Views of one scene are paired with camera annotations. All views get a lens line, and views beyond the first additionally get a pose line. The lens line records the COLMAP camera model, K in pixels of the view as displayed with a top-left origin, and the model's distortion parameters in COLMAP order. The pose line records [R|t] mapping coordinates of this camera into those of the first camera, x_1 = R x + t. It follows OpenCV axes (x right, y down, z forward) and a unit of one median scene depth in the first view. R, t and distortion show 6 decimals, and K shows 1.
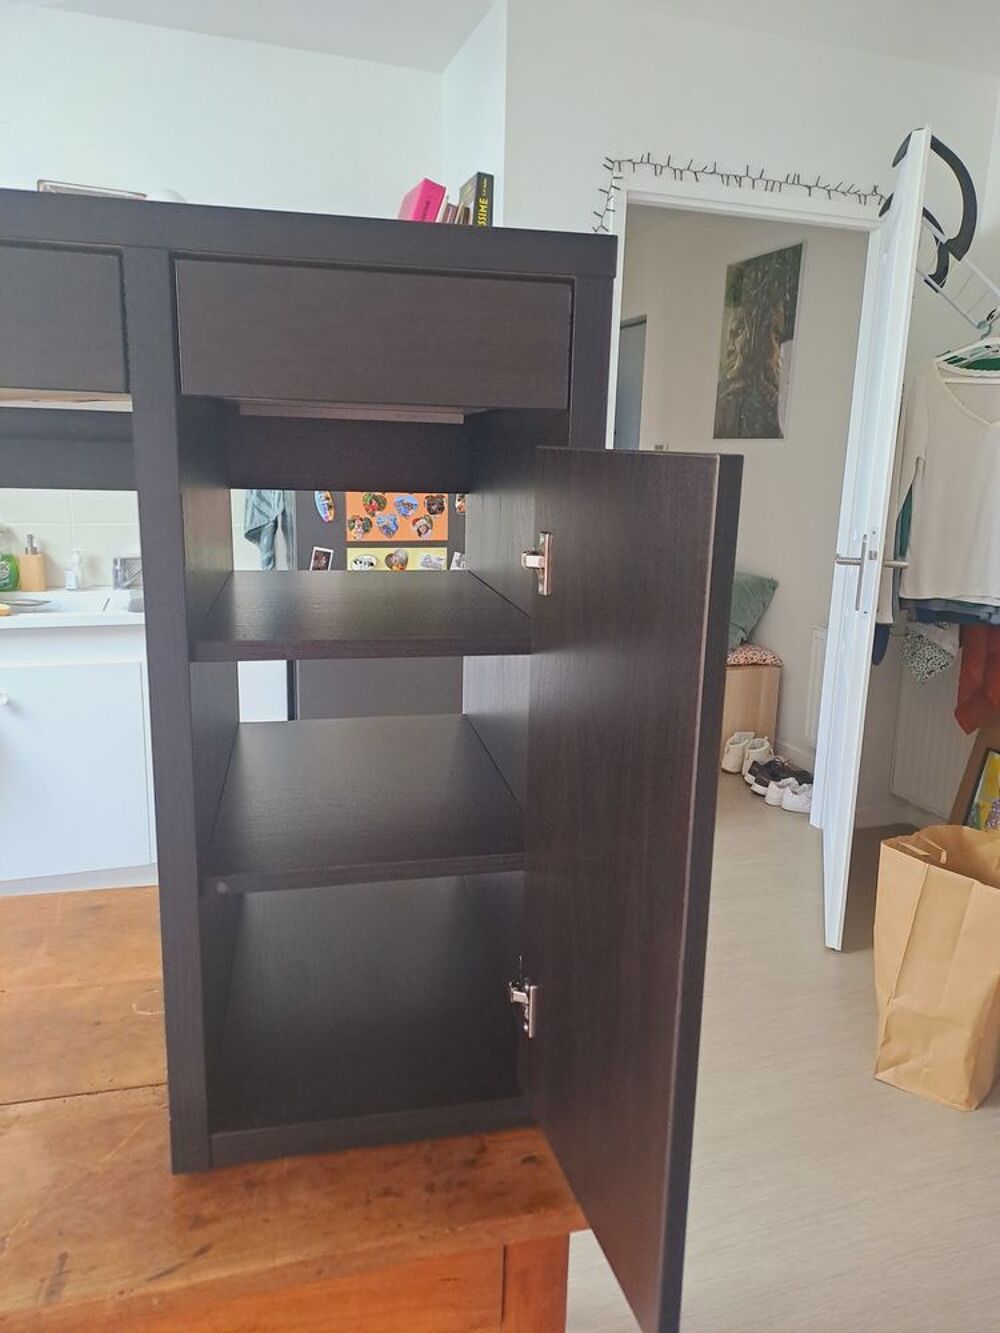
lens RADIAL K [[978.1, 0, 528.3], [0, 978.1, 670.6], [0, 0, 1]] dist [0.035119, -0.014291]
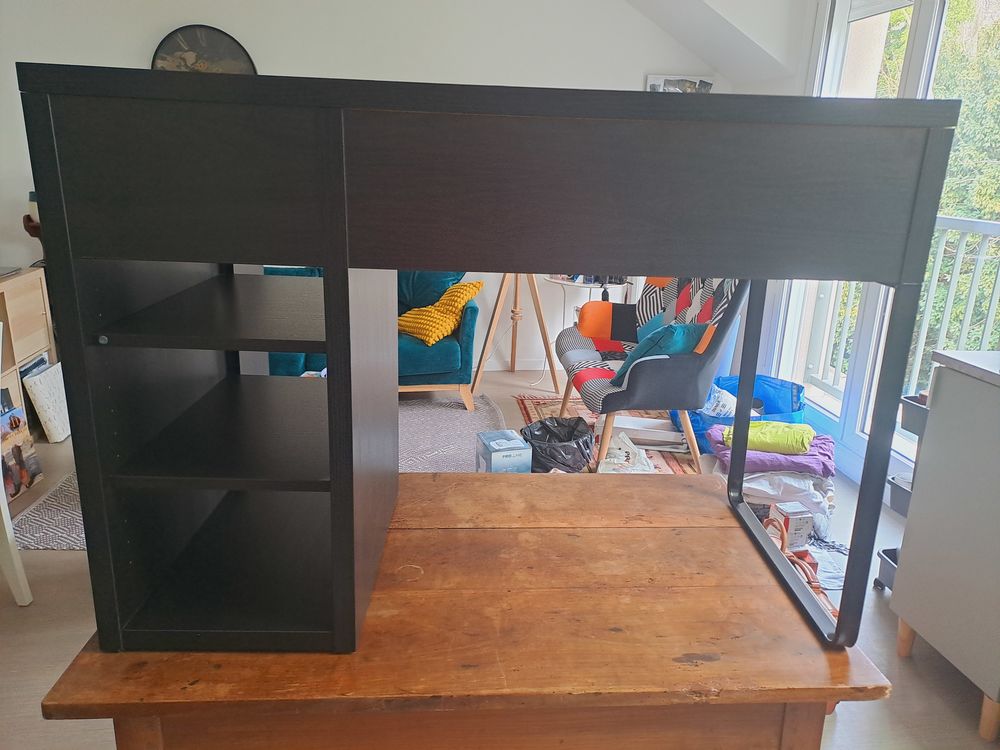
lens RADIAL K [[714.3, 0, 509.8], [0, 714.3, 355.5], [0, 0, 1]] dist [0.044631, -0.042833]
pose [[-0.980450, -0.112662, 0.161322, -0.257691], [-0.023186, 0.880296, 0.473857, -0.188869], [-0.195397, 0.460853, -0.865699, 0.681363]]
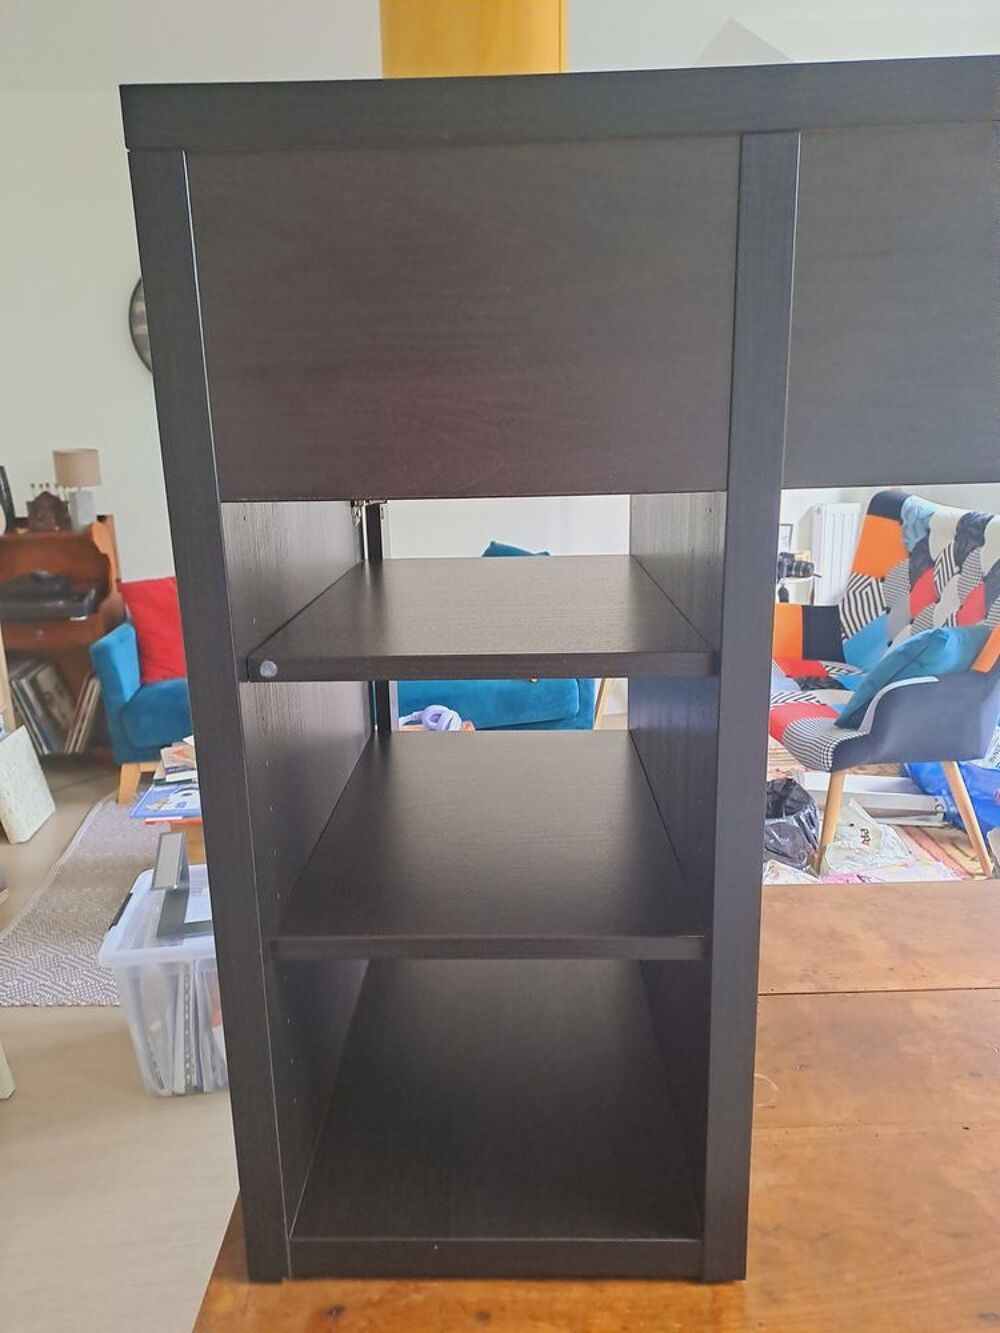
lens RADIAL K [[970.3, 0, 494.6], [0, 970.3, 662.4], [0, 0, 1]] dist [0.004154, 0.001343]
pose [[-0.969276, -0.061085, 0.238268, -0.130644], [0.052065, 0.895773, 0.441453, -0.133692], [-0.240401, 0.440295, -0.865071, 0.610143]]
